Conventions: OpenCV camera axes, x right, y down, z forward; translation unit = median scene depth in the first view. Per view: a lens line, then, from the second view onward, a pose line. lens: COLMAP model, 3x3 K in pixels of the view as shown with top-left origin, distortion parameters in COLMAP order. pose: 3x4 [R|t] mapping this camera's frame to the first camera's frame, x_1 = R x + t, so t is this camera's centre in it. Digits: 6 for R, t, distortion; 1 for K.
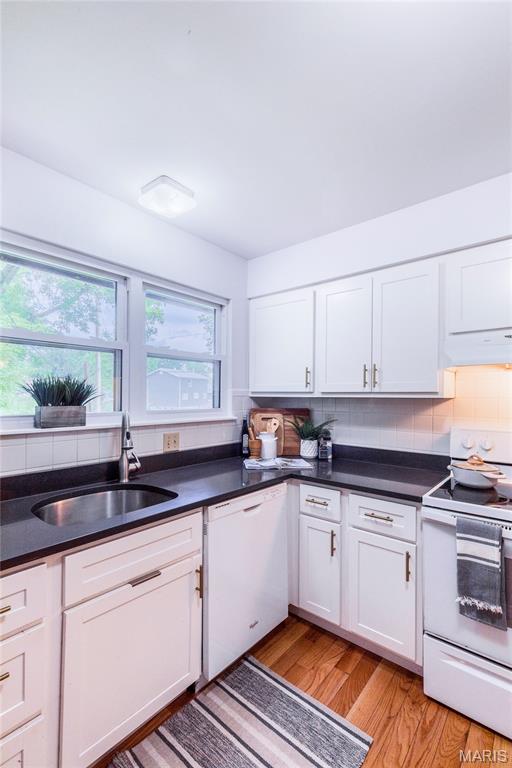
lens RADIAL K [[344.0, 0, 261.6], [0, 344.0, 395.2], [0, 0, 1]] dist [0.009850, -0.000318]
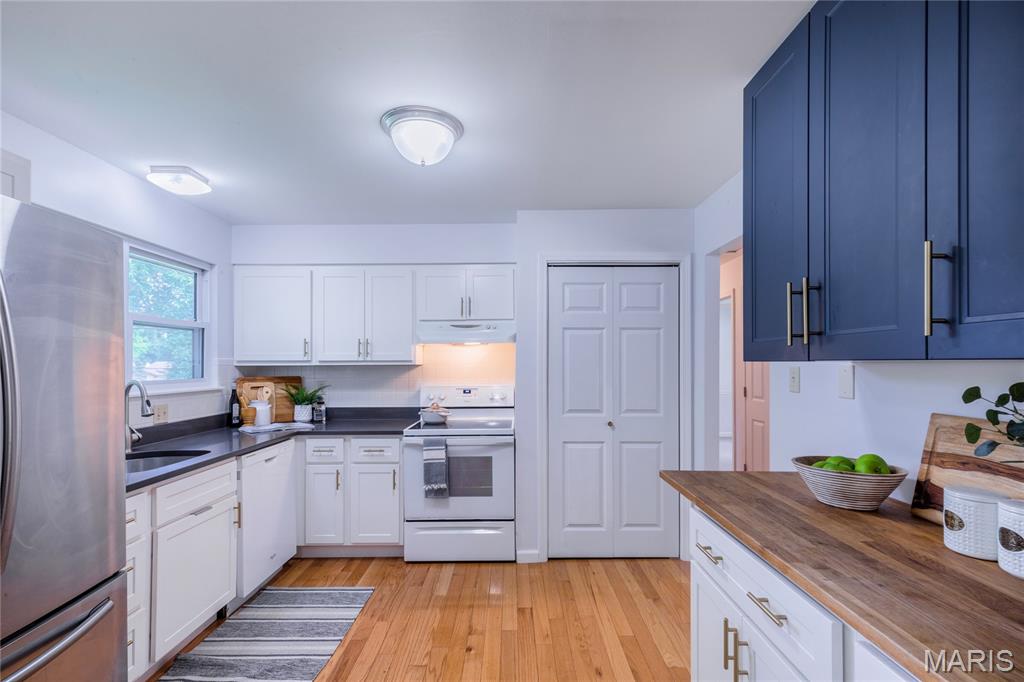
lens RADIAL K [[458.6, 0, 509.7], [0, 458.6, 358.6], [0, 0, 1]] dist [0.009850, -0.000318]
pose [[0.773067, -0.003172, 0.634316, -0.339832], [0.008450, 0.999950, -0.005299, -0.003180], [-0.634268, 0.009456, 0.773055, -0.646212]]
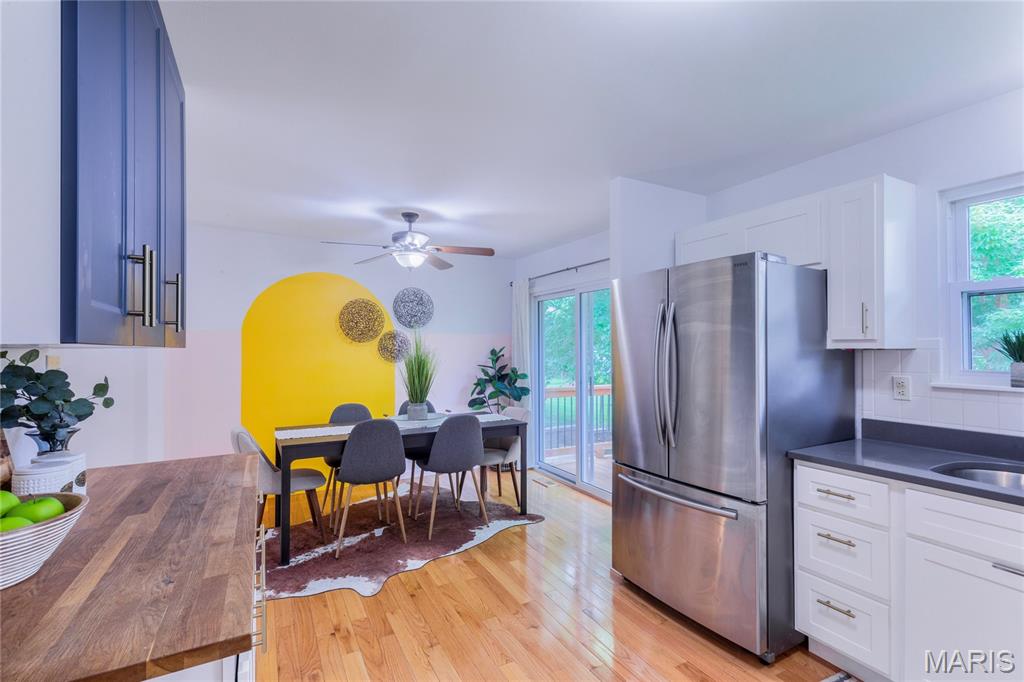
lens RADIAL K [[464.6, 0, 514.0], [0, 464.6, 347.0], [0, 0, 1]] dist [0.010523, -0.000633]
pose [[-0.369259, -0.009002, -0.929283, 0.733971], [-0.002413, 0.999959, -0.008728, 0.004744], [0.929323, -0.000981, -0.369265, 0.192612]]
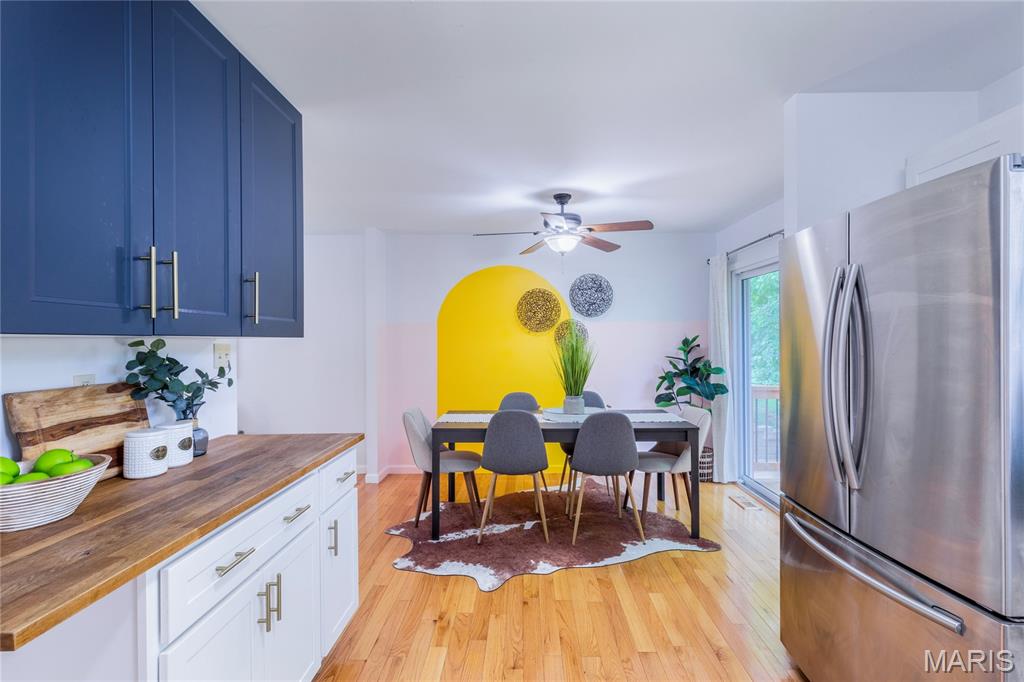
lens RADIAL K [[463.4, 0, 521.1], [0, 463.4, 340.7], [0, 0, 1]] dist [0.012651, -0.000532]
pose [[-0.776746, -0.001108, -0.629813, 0.408179], [-0.001720, 0.999998, 0.000362, 0.006170], [0.629812, 0.001364, -0.776747, 0.371608]]
